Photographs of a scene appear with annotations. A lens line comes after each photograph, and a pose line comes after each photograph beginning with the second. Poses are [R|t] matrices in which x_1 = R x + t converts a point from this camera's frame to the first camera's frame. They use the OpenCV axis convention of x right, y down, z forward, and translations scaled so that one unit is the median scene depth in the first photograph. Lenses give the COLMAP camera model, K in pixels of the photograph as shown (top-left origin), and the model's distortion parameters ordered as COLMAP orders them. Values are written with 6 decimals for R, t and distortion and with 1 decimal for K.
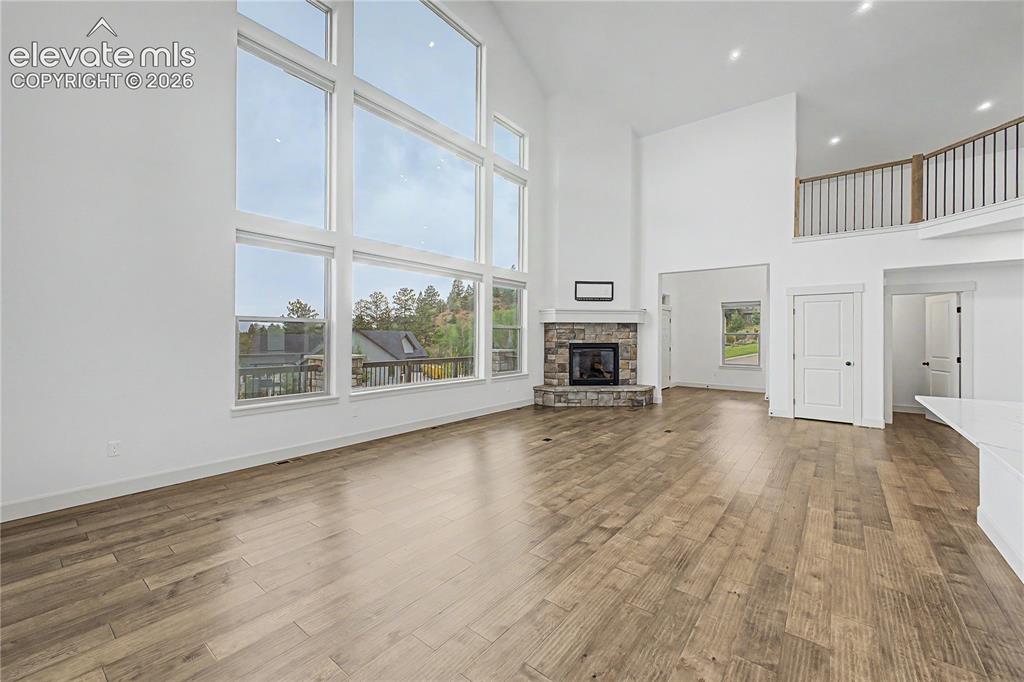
lens RADIAL K [[404.0, 0, 506.5], [0, 404.0, 337.3], [0, 0, 1]] dist [0.007293, -0.001954]
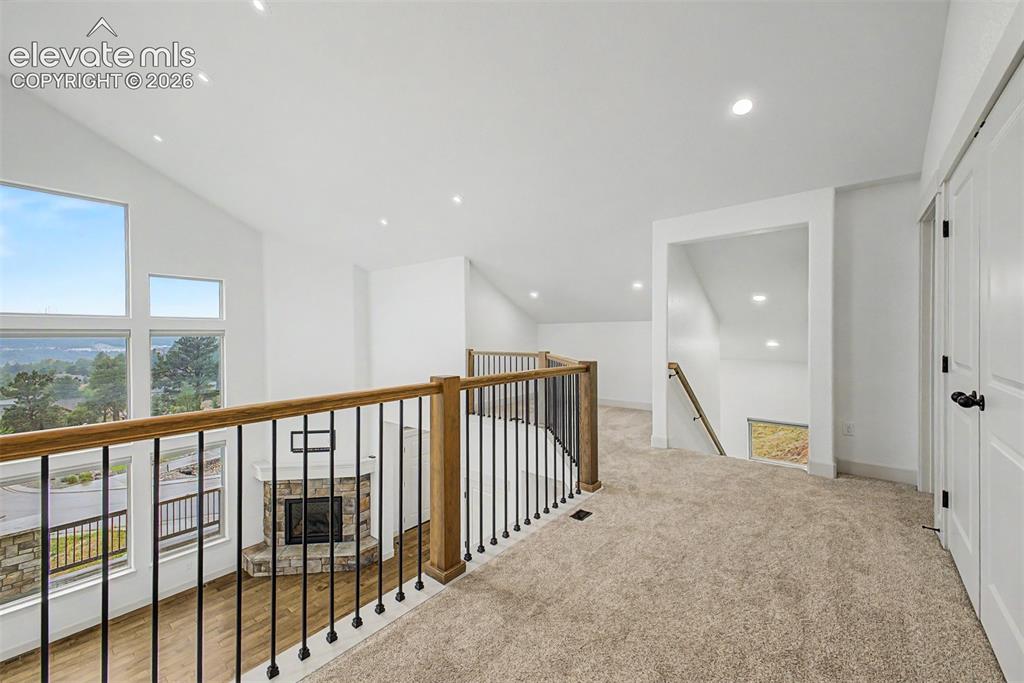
lens RADIAL K [[404.0, 0, 516.6], [0, 404.0, 337.3], [0, 0, 1]] dist [0.007293, -0.001954]
pose [[0.999757, -0.016037, -0.015129, 0.842249], [0.016137, 0.999849, 0.006479, -0.421232], [0.015023, -0.006721, 0.999865, 0.099139]]
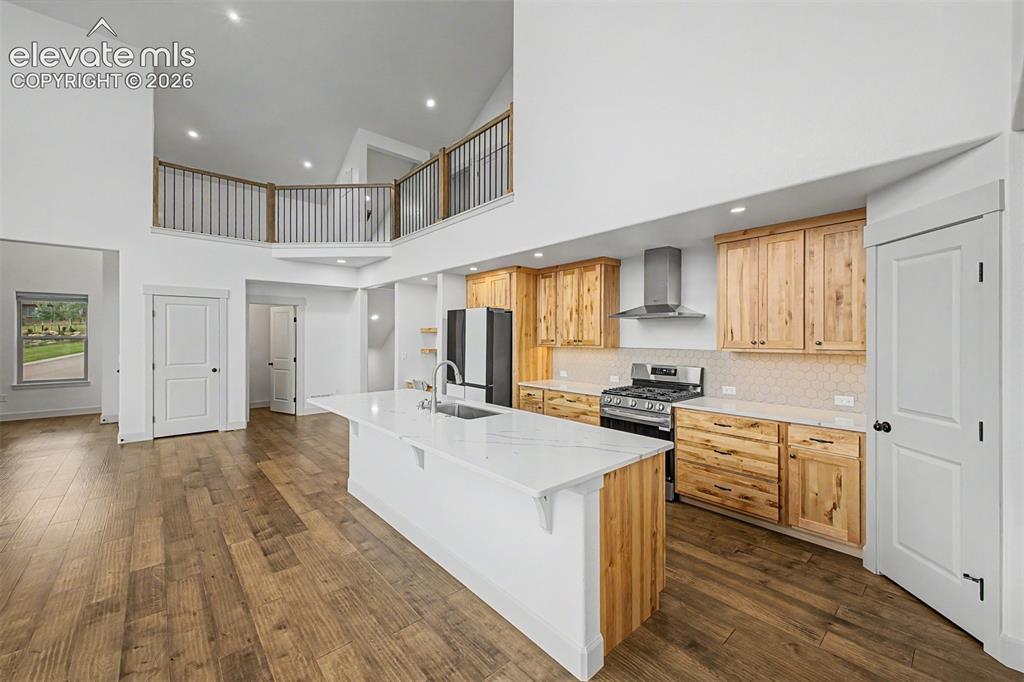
lens RADIAL K [[404.0, 0, 514.6], [0, 404.0, 337.3], [0, 0, 1]] dist [0.007293, -0.001954]
pose [[0.156247, -0.006581, 0.987696, -0.010982], [0.002722, 0.999977, 0.006232, -0.017589], [-0.987714, 0.001715, 0.156262, 0.125807]]
